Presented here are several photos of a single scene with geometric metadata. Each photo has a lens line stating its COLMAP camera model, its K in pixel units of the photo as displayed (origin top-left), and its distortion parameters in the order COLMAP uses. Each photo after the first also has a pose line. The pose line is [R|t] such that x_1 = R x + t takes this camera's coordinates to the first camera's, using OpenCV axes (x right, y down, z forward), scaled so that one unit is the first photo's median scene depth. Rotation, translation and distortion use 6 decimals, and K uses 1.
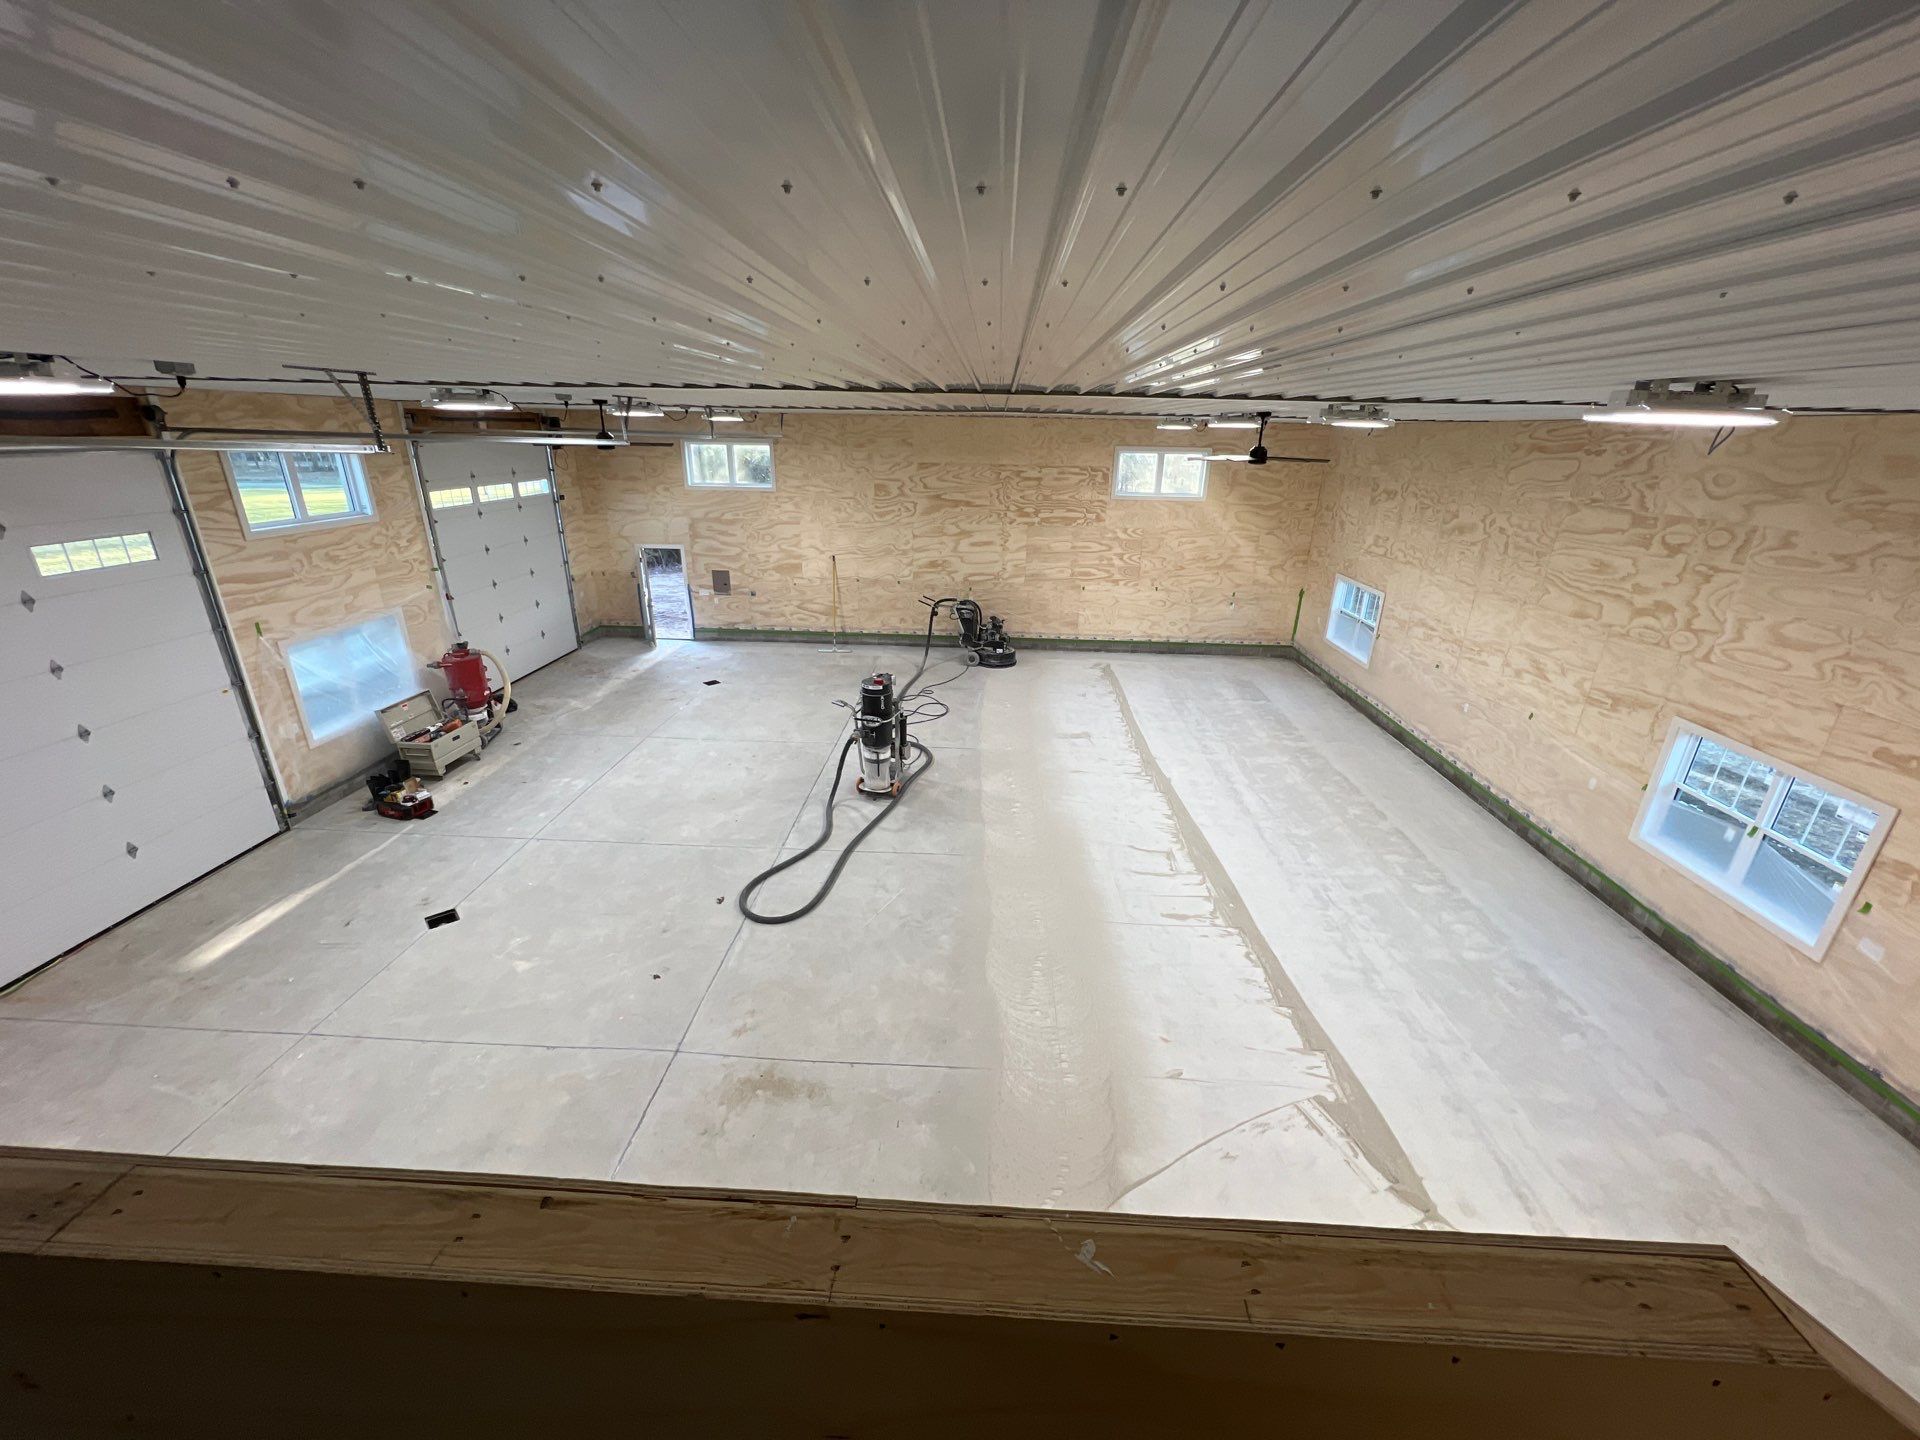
lens RADIAL K [[765.2, 0, 957.2], [0, 765.2, 716.6], [0, 0, 1]] dist [0.001637, -0.001012]
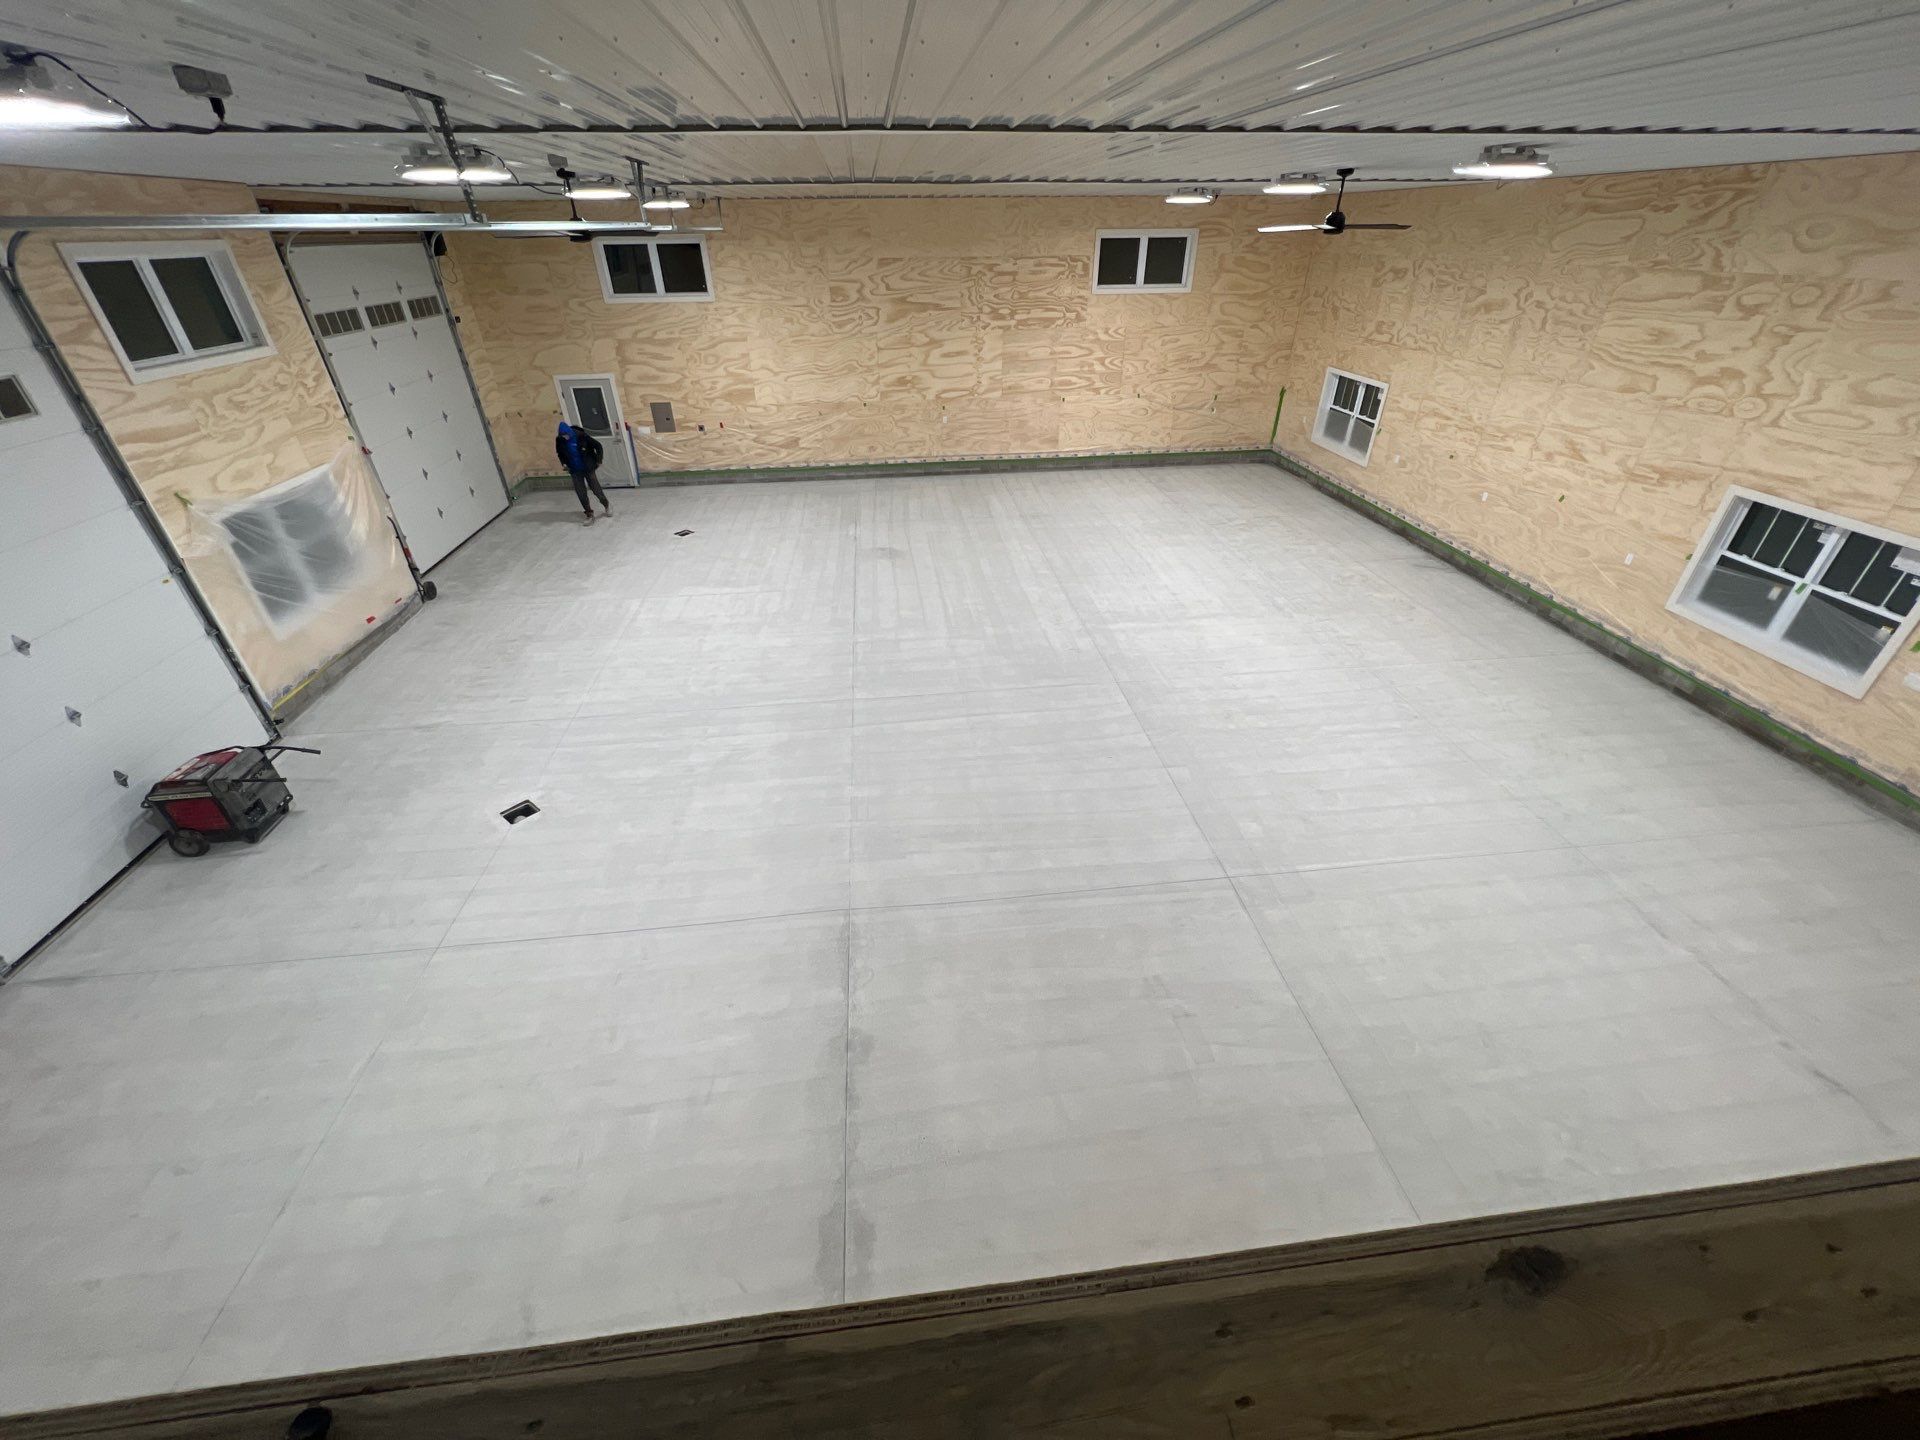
lens RADIAL K [[765.2, 0, 955.5], [0, 765.2, 715.9], [0, 0, 1]] dist [0.001637, -0.001012]
pose [[0.987745, -0.105879, 0.114670, -0.184031], [0.079856, 0.974098, 0.211559, 0.000968], [-0.134099, -0.199809, 0.970615, 0.049117]]
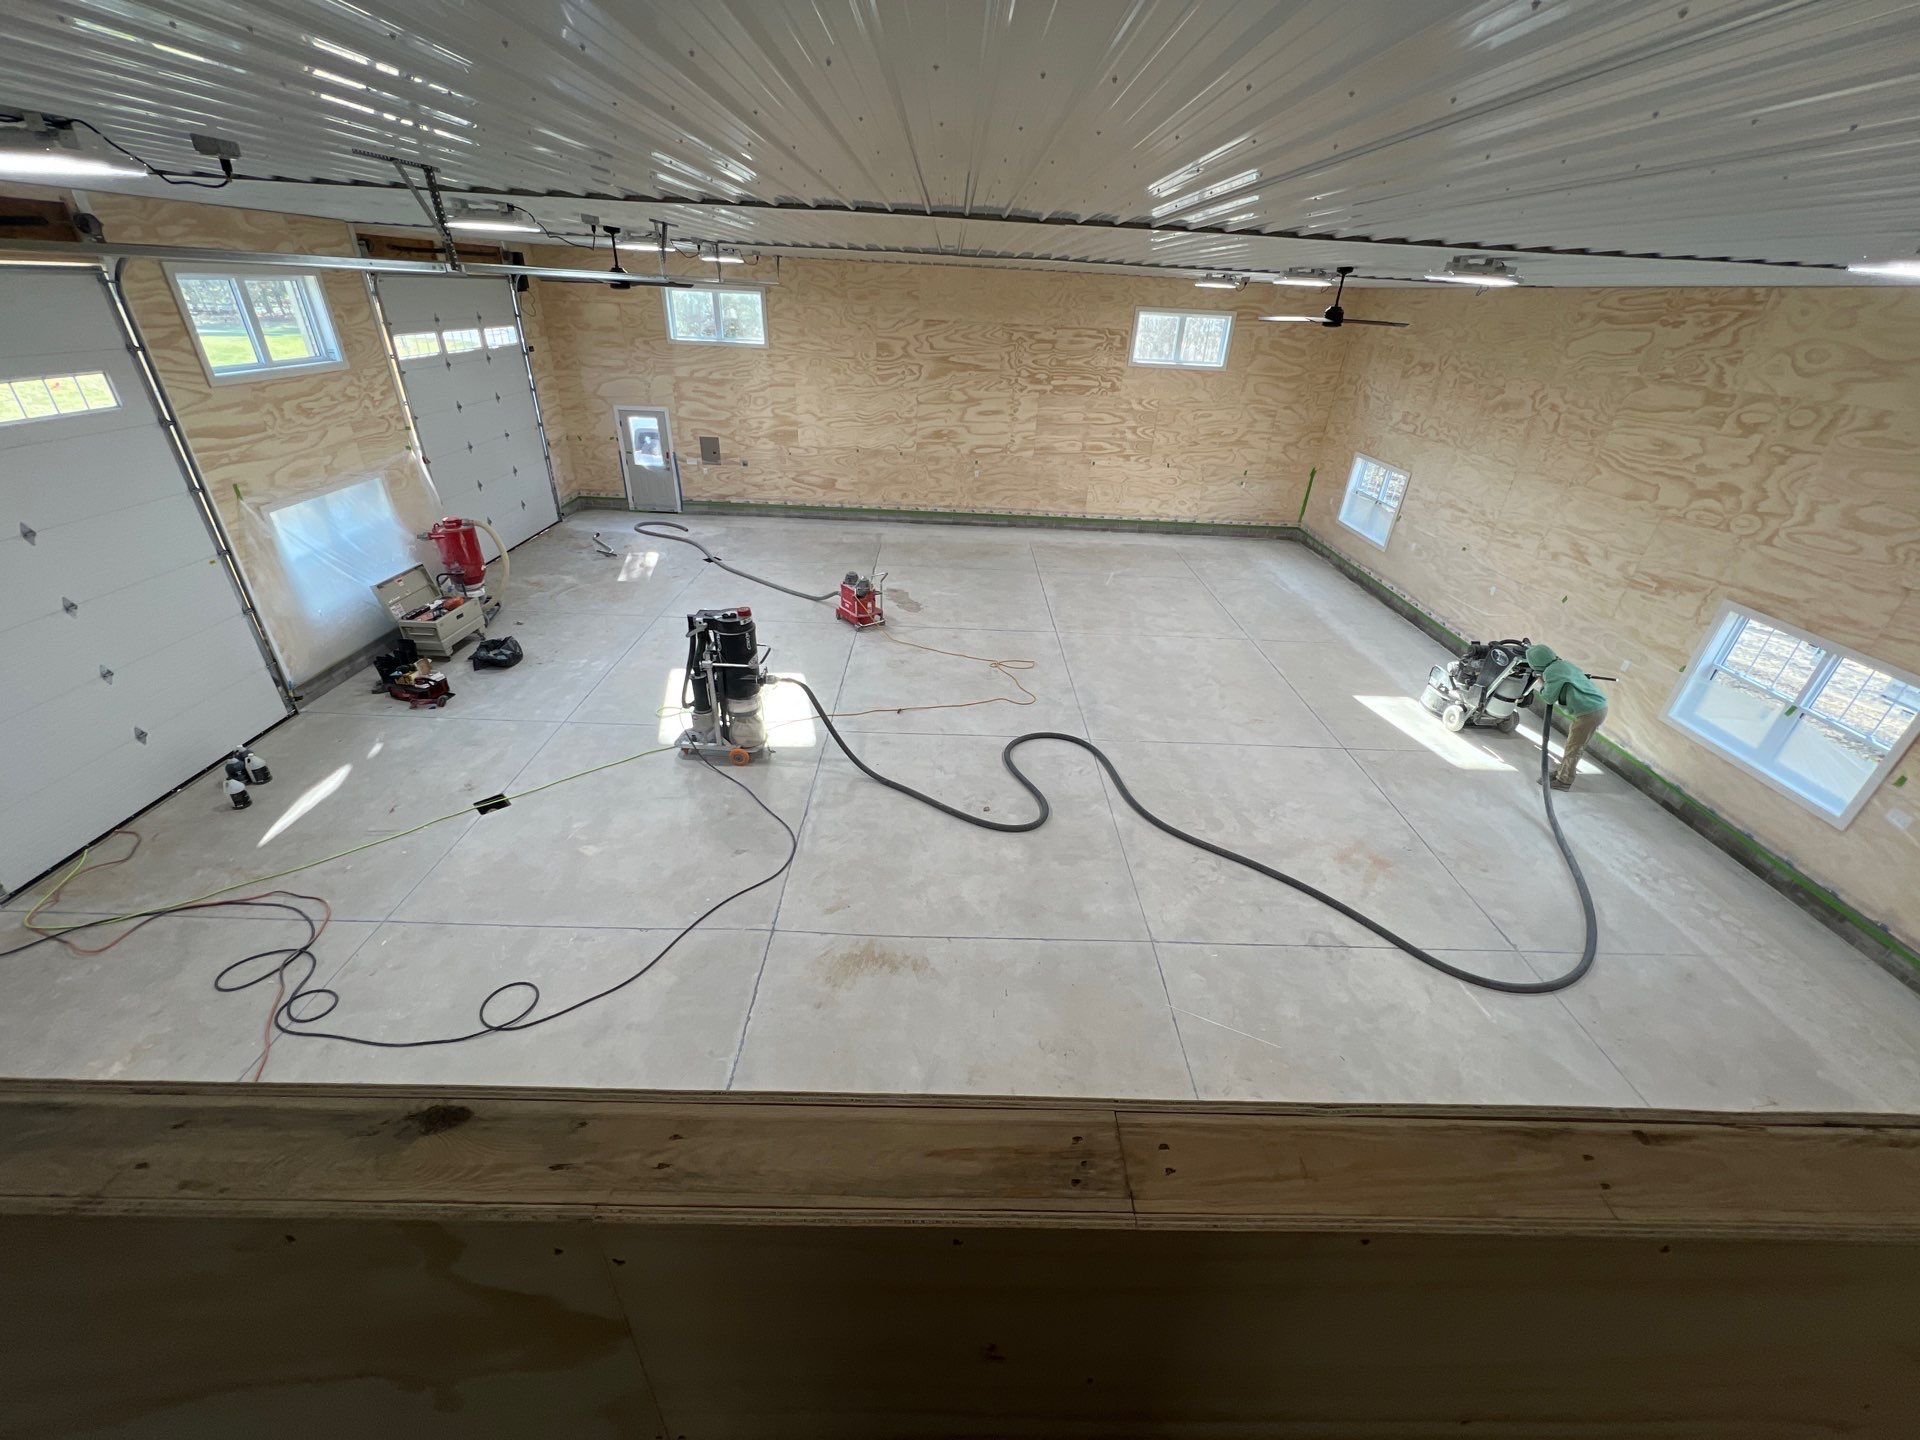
lens RADIAL K [[765.2, 0, 957.1], [0, 765.2, 713.0], [0, 0, 1]] dist [0.001637, -0.001012]
pose [[0.998133, -0.002678, 0.061011, -0.106714], [-0.006301, 0.989191, 0.146497, 0.004383], [-0.060744, -0.146608, 0.987328, 0.022643]]
